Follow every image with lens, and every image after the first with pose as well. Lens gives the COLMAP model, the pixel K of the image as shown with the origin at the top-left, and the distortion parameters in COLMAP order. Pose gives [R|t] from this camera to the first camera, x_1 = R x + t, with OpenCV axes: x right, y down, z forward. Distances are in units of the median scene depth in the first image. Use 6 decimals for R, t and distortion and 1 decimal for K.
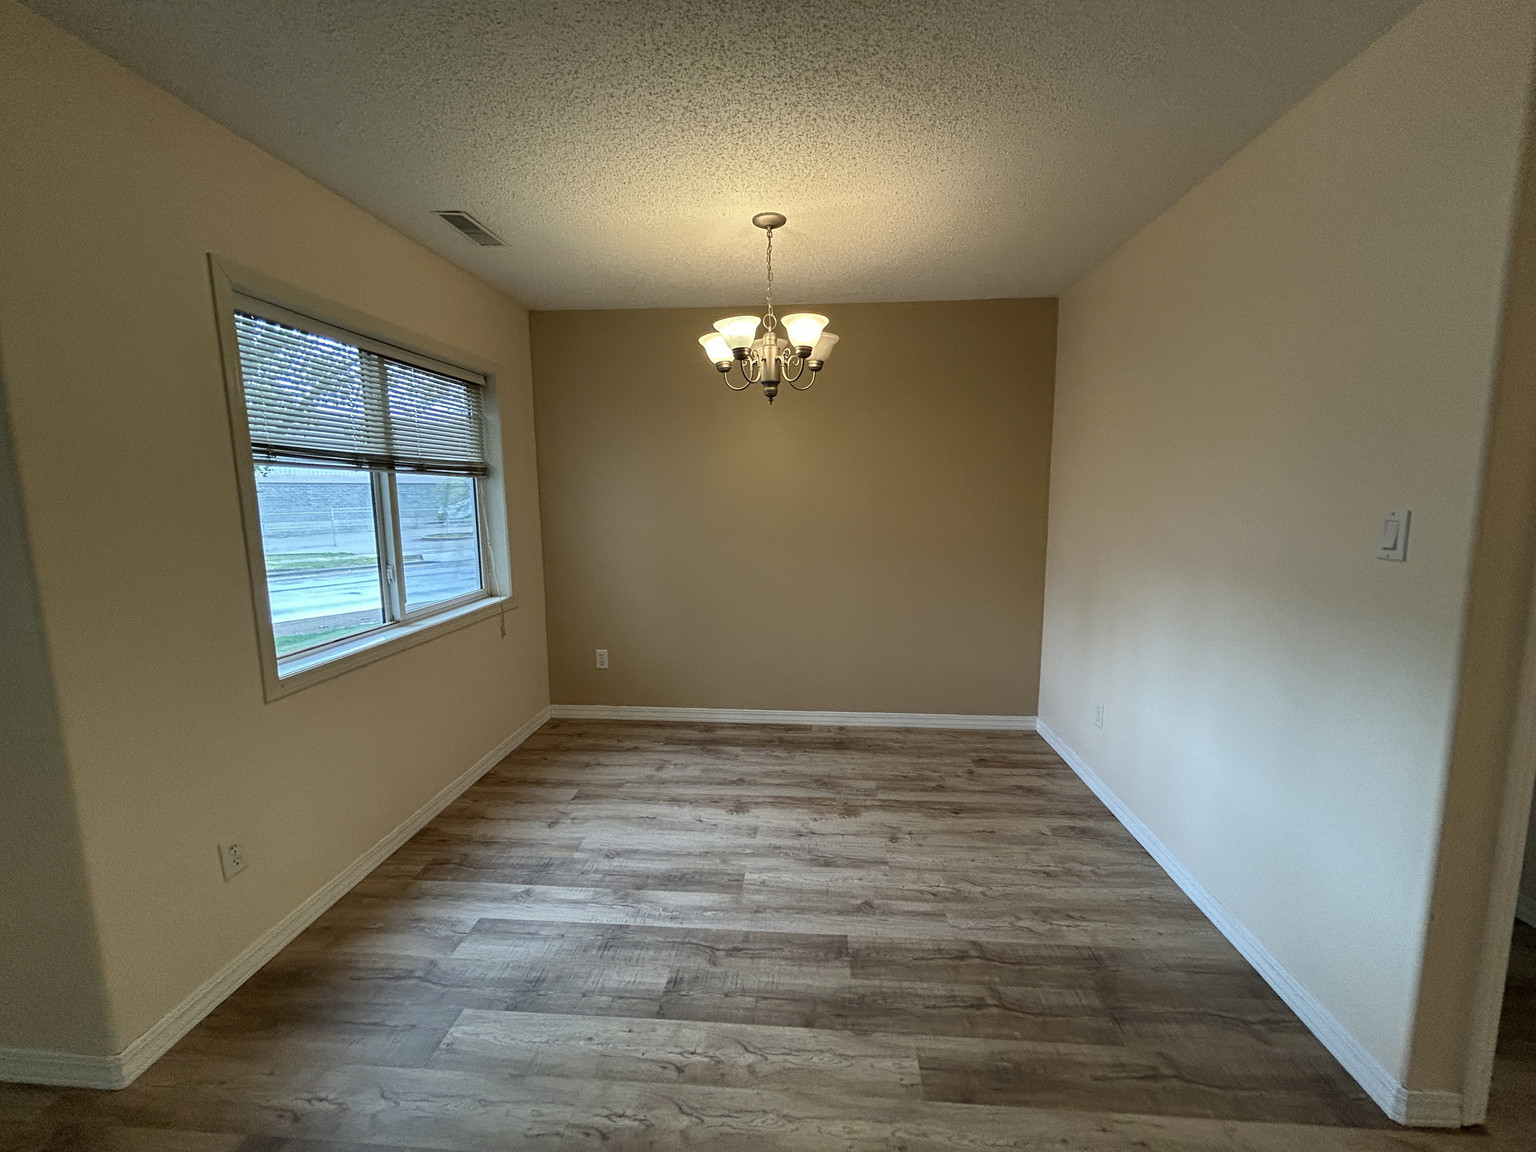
lens RADIAL K [[617.4, 0, 771.9], [0, 617.4, 571.1], [0, 0, 1]] dist [-0.002747, 0.001029]
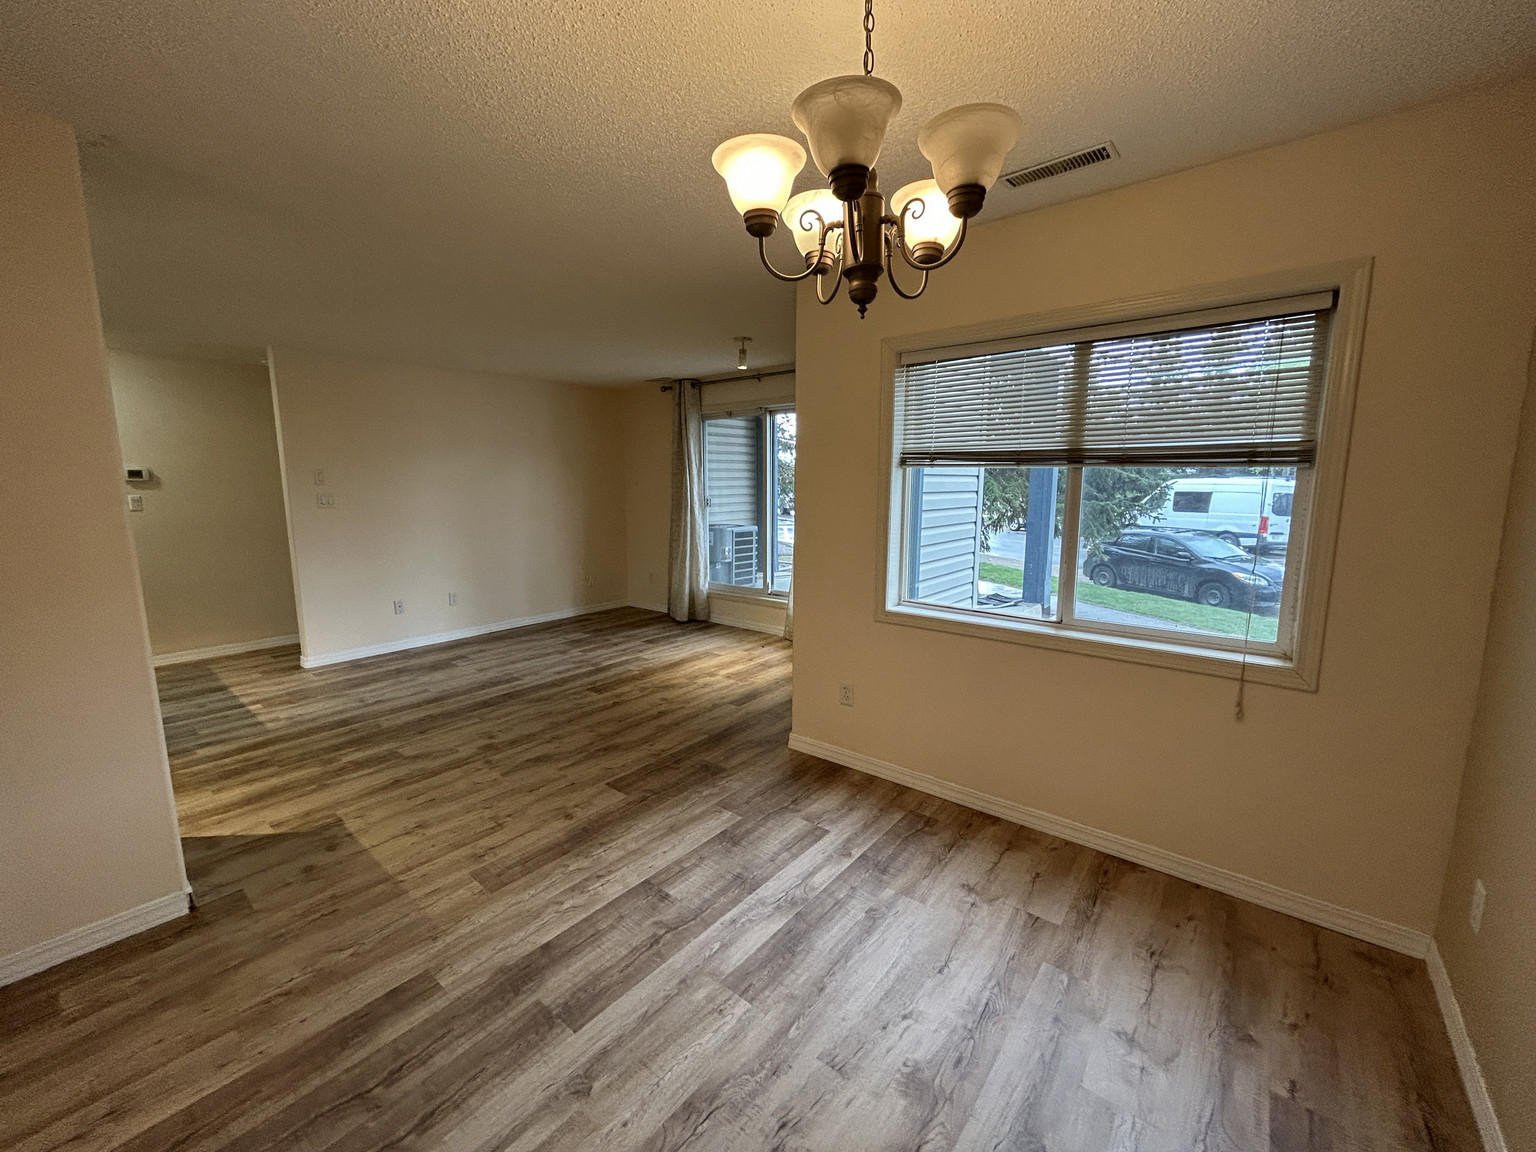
lens RADIAL K [[617.4, 0, 770.0], [0, 617.4, 572.3], [0, 0, 1]] dist [-0.002747, 0.001029]
pose [[-0.577328, 0.124164, -0.807016, 0.475861], [-0.100878, 0.969952, 0.221399, -0.183823], [0.810257, 0.209230, -0.547455, 1.303391]]
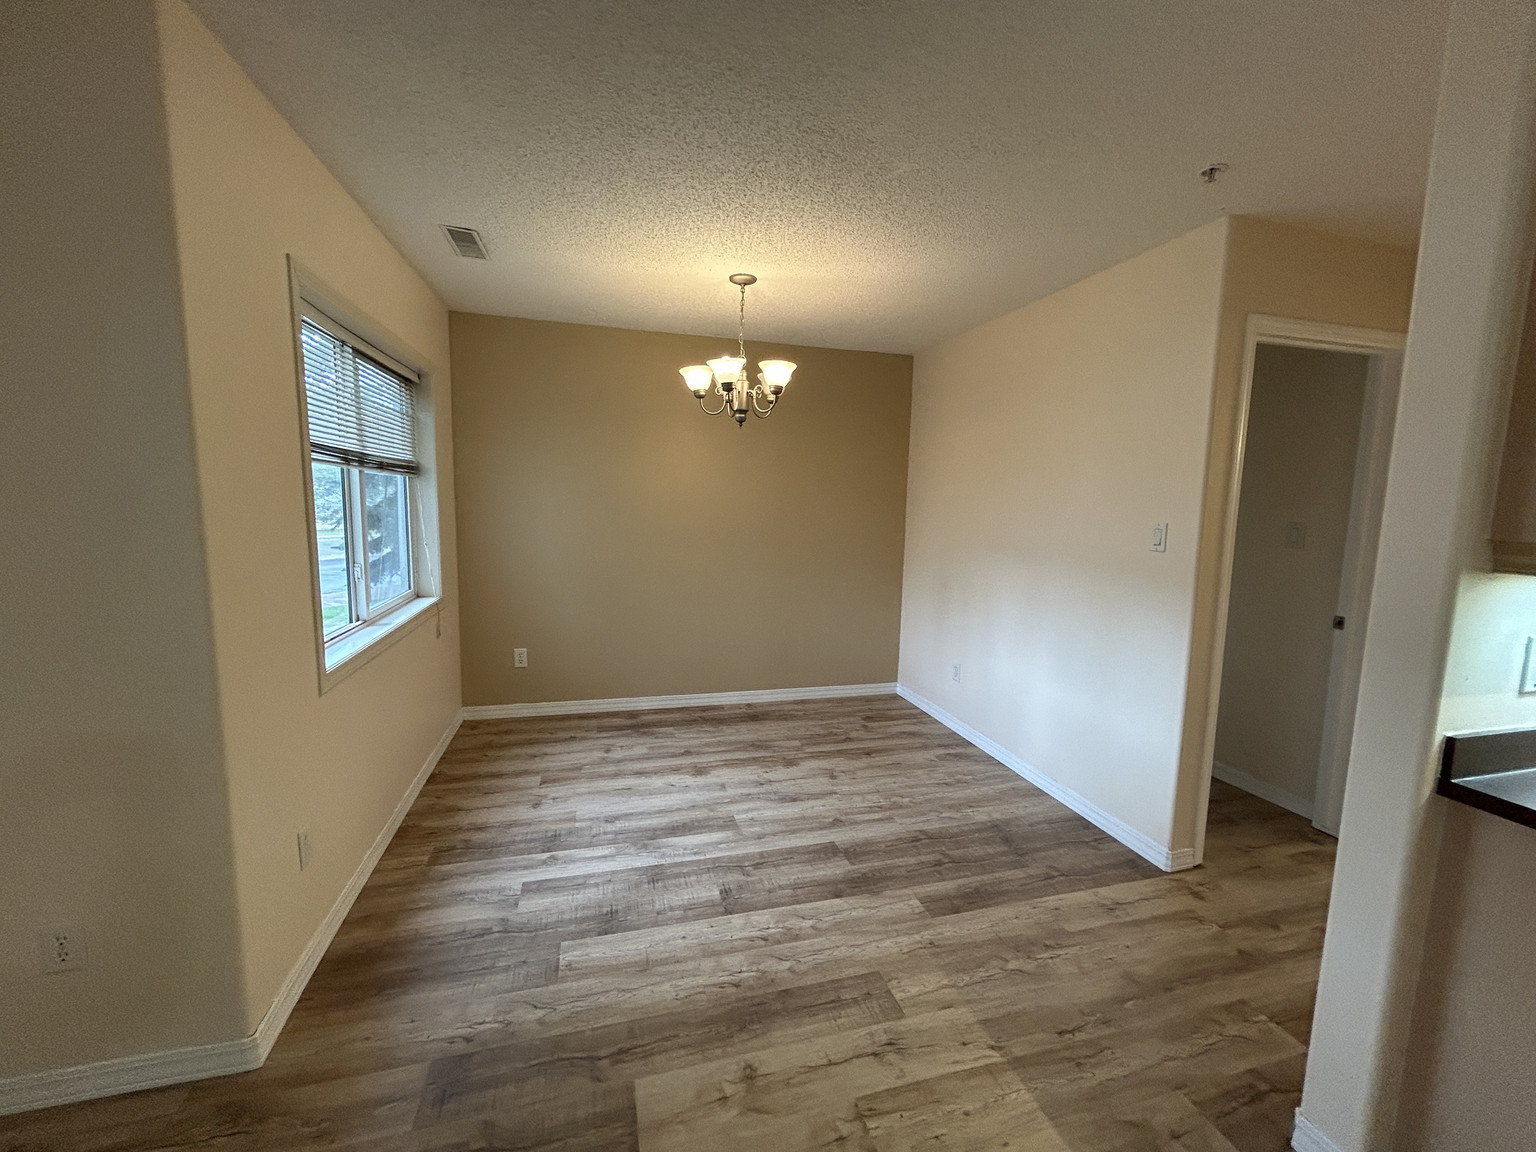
lens RADIAL K [[617.4, 0, 772.9], [0, 617.4, 571.2], [0, 0, 1]] dist [-0.002747, 0.001029]
pose [[0.940493, -0.010285, 0.339659, -0.372900], [0.013854, 0.999871, -0.008085, 0.022260], [-0.339532, 0.012310, 0.940514, -0.166346]]
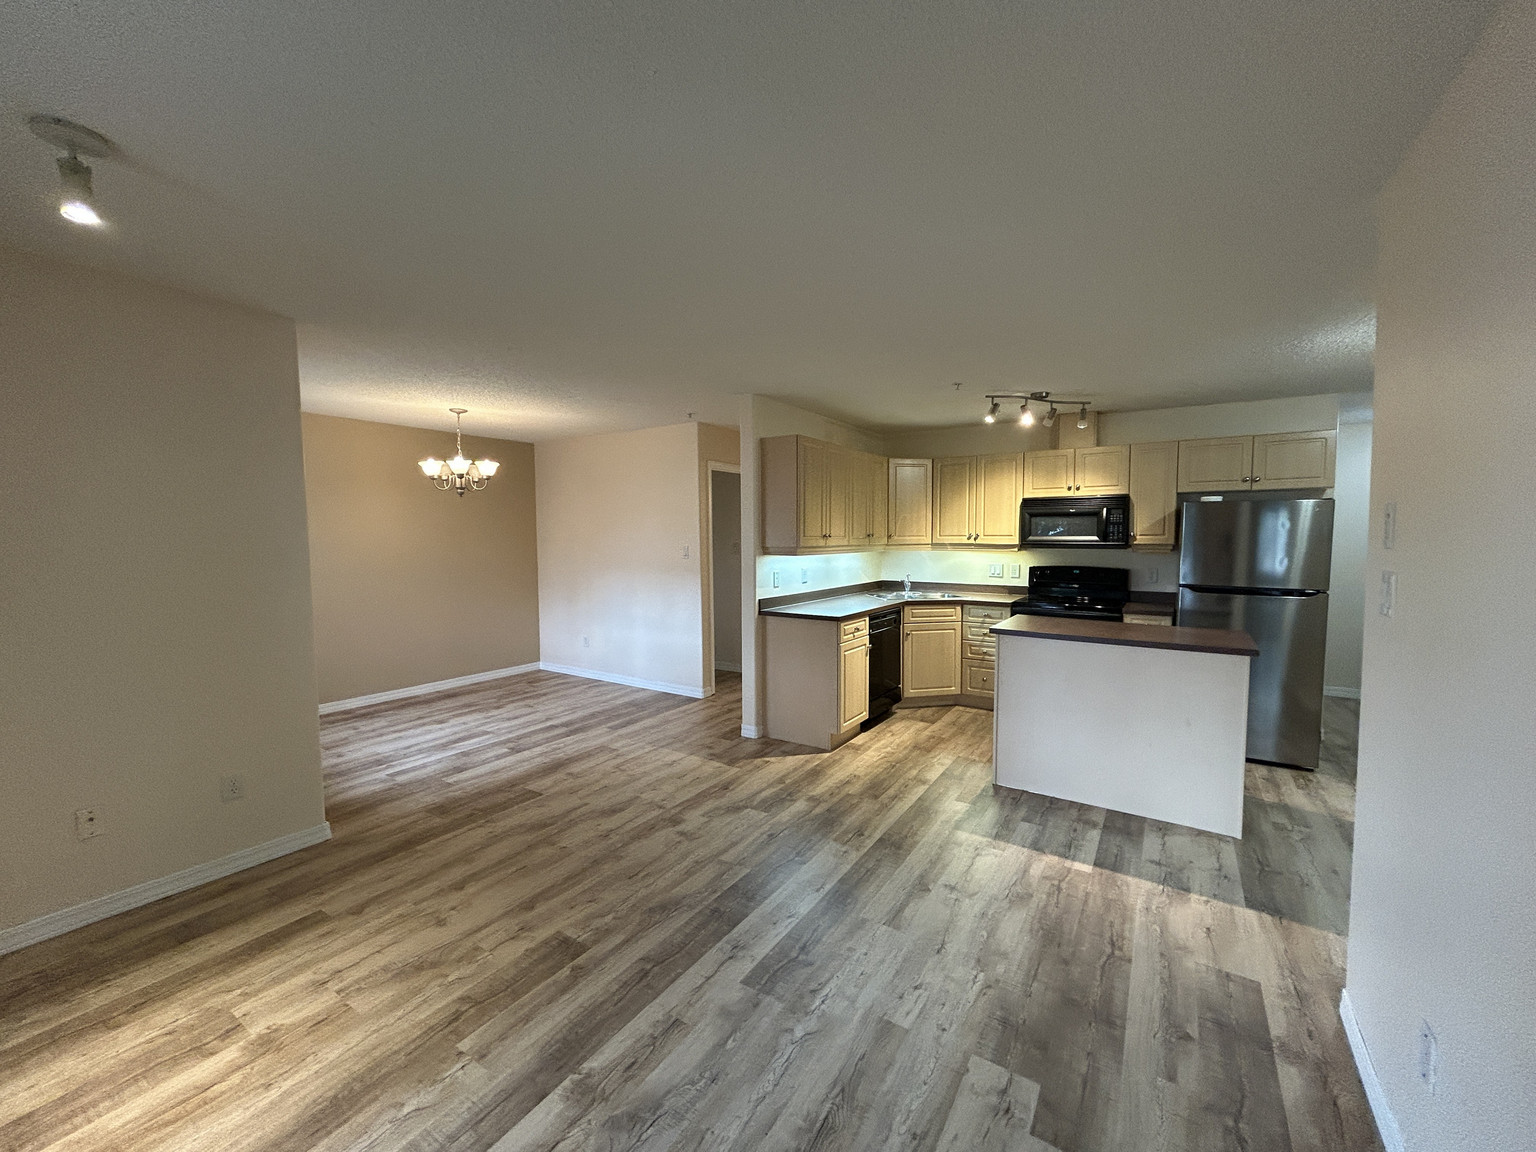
lens RADIAL K [[617.4, 0, 771.1], [0, 617.4, 569.6], [0, 0, 1]] dist [-0.002747, 0.001029]
pose [[0.487492, -0.047535, 0.871833, -1.311495], [0.113651, 0.993476, -0.009382, 0.092291], [-0.865699, 0.103658, 0.489714, -0.844900]]
